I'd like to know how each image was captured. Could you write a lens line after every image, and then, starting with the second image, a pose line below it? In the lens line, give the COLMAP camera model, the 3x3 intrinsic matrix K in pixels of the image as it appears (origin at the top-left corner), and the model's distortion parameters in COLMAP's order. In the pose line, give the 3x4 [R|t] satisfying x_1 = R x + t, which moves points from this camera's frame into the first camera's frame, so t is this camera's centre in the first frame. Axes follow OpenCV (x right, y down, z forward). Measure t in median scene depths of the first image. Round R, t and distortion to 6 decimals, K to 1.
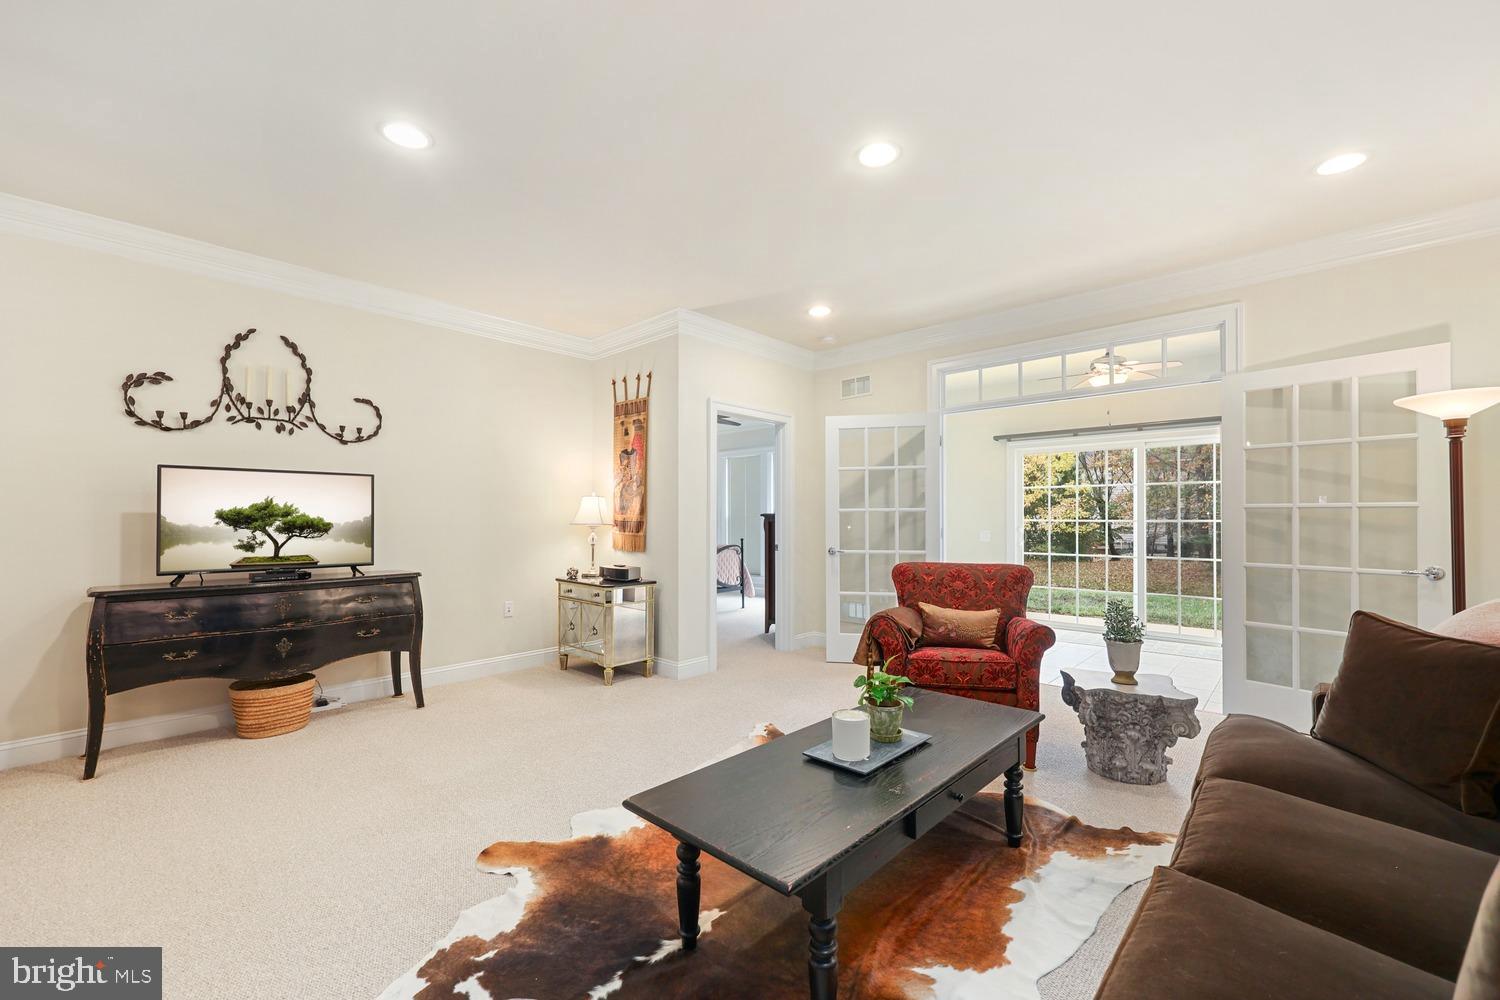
lens RADIAL K [[608.7, 0, 756.3], [0, 608.7, 509.5], [0, 0, 1]] dist [0.000748, 0.000139]
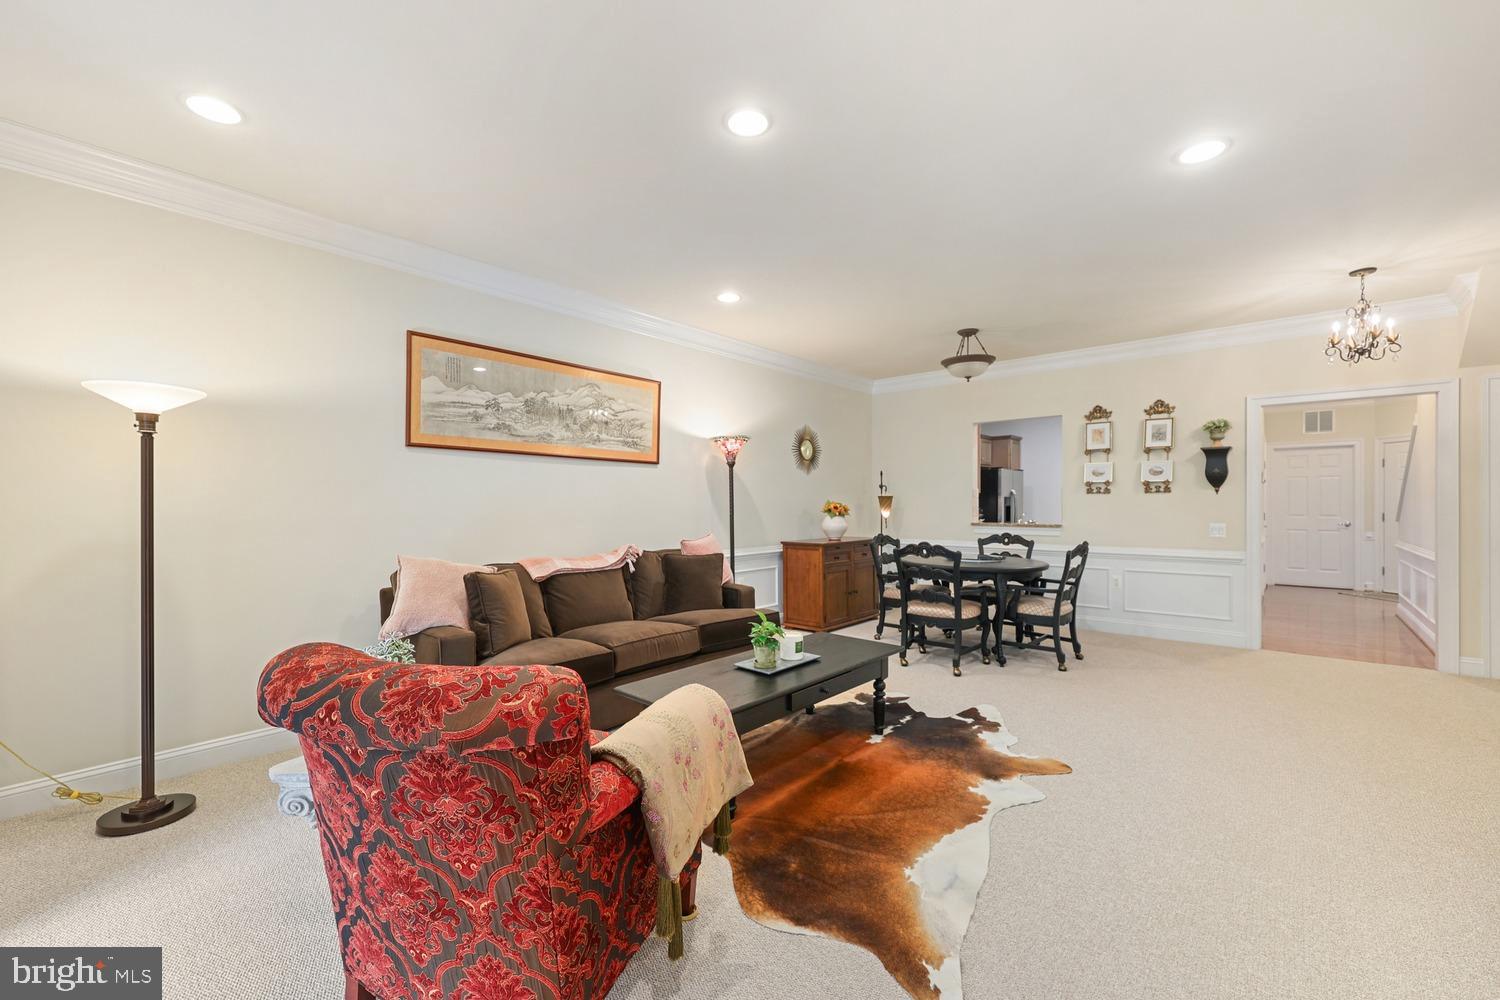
lens RADIAL K [[608.7, 0, 756.3], [0, 608.7, 509.5], [0, 0, 1]] dist [0.000748, 0.000139]
pose [[-0.999793, 0.001618, -0.020291, 0.149385], [0.001721, 0.999986, -0.005053, 0.004952], [0.020283, -0.005087, -0.999781, 1.360791]]
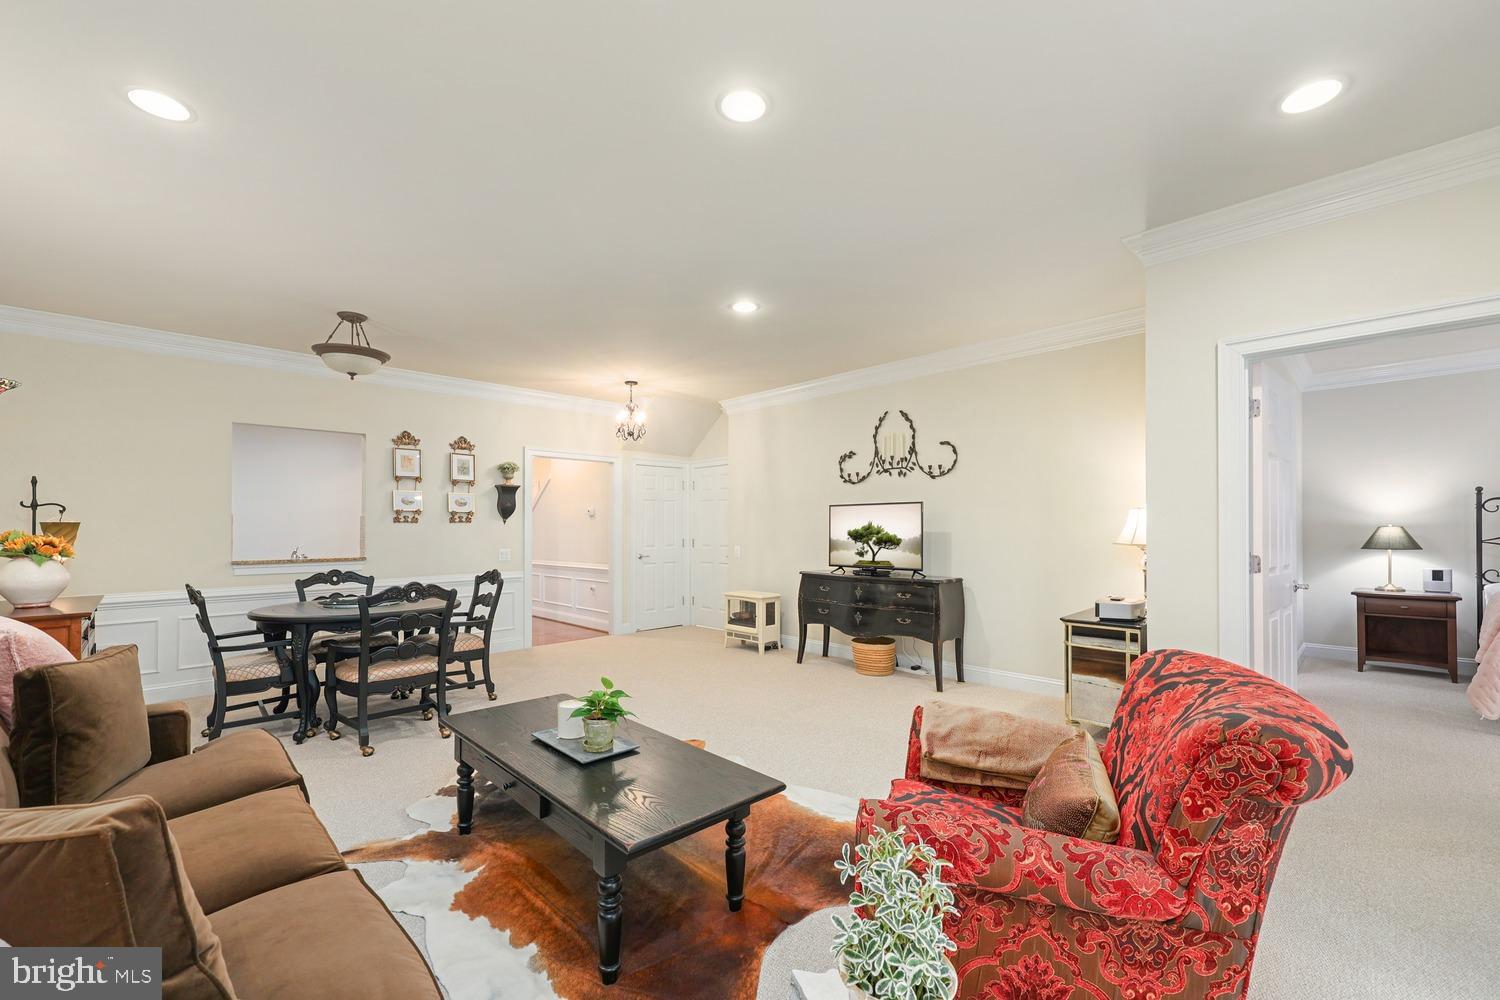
lens RADIAL K [[632.4, 0, 753.9], [0, 632.4, 519.3], [0, 0, 1]] dist [0.001825, 0.000429]
pose [[-0.044144, -0.015576, -0.998904, 0.765665], [0.022099, 0.999619, -0.016563, -0.006037], [0.998781, -0.022806, -0.043783, 0.727907]]
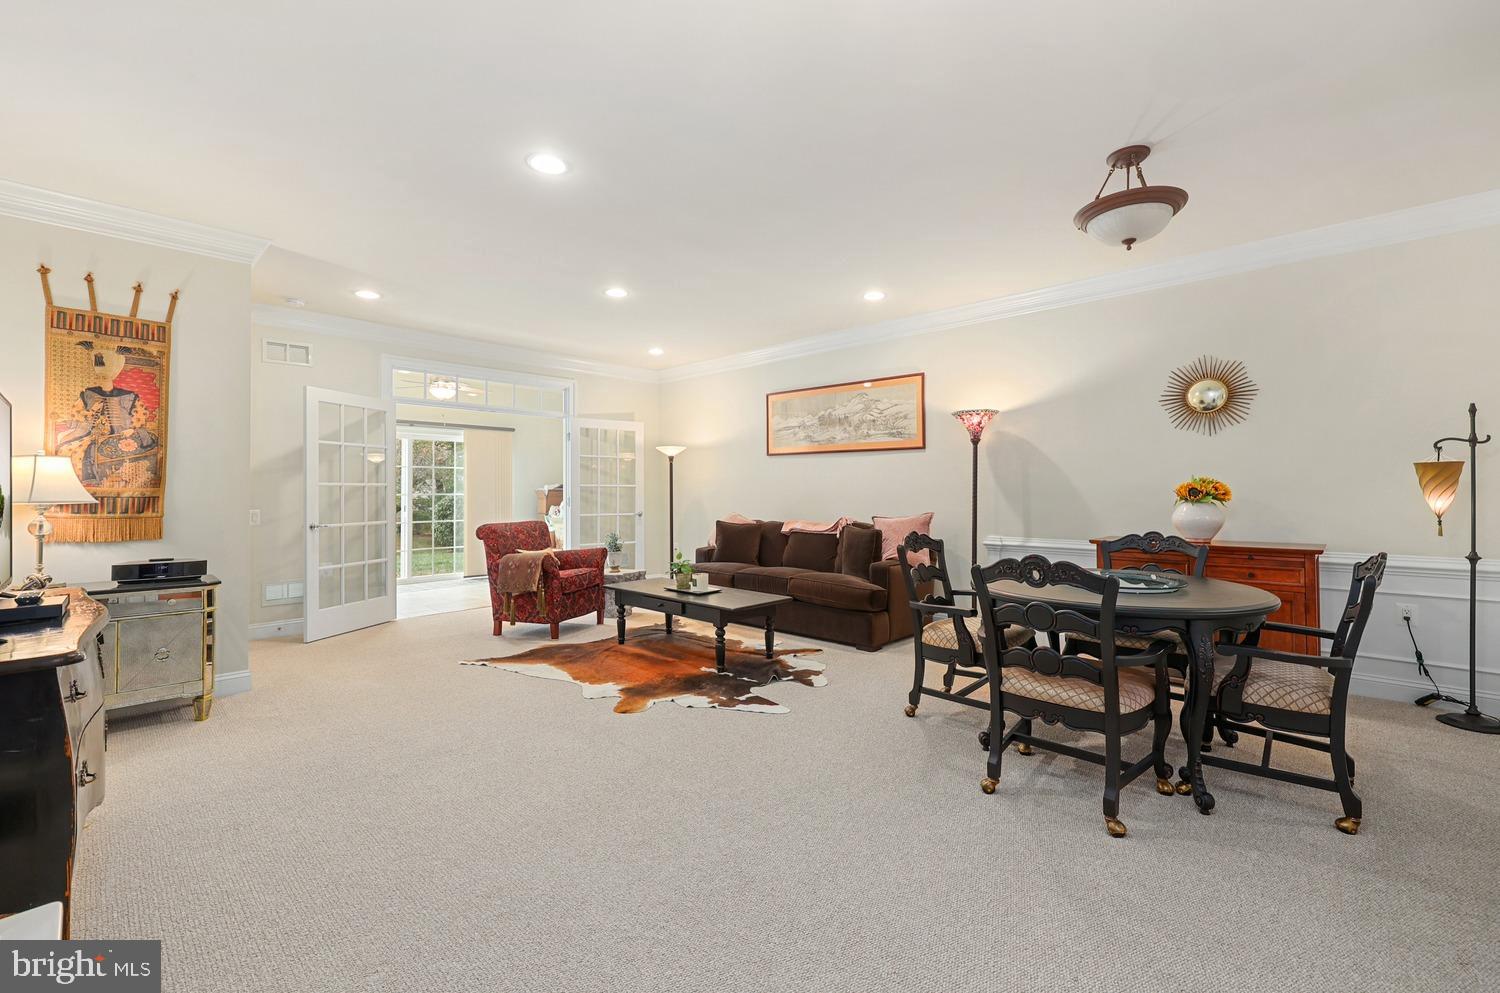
lens RADIAL K [[626.0, 0, 752.6], [0, 626.0, 486.4], [0, 0, 1]] dist [-0.000384, 0.000119]
pose [[0.025235, 0.009057, 0.999641, -1.175432], [-0.012495, 0.999884, -0.008743, 0.006681], [-0.999603, -0.012270, 0.025345, 0.382115]]
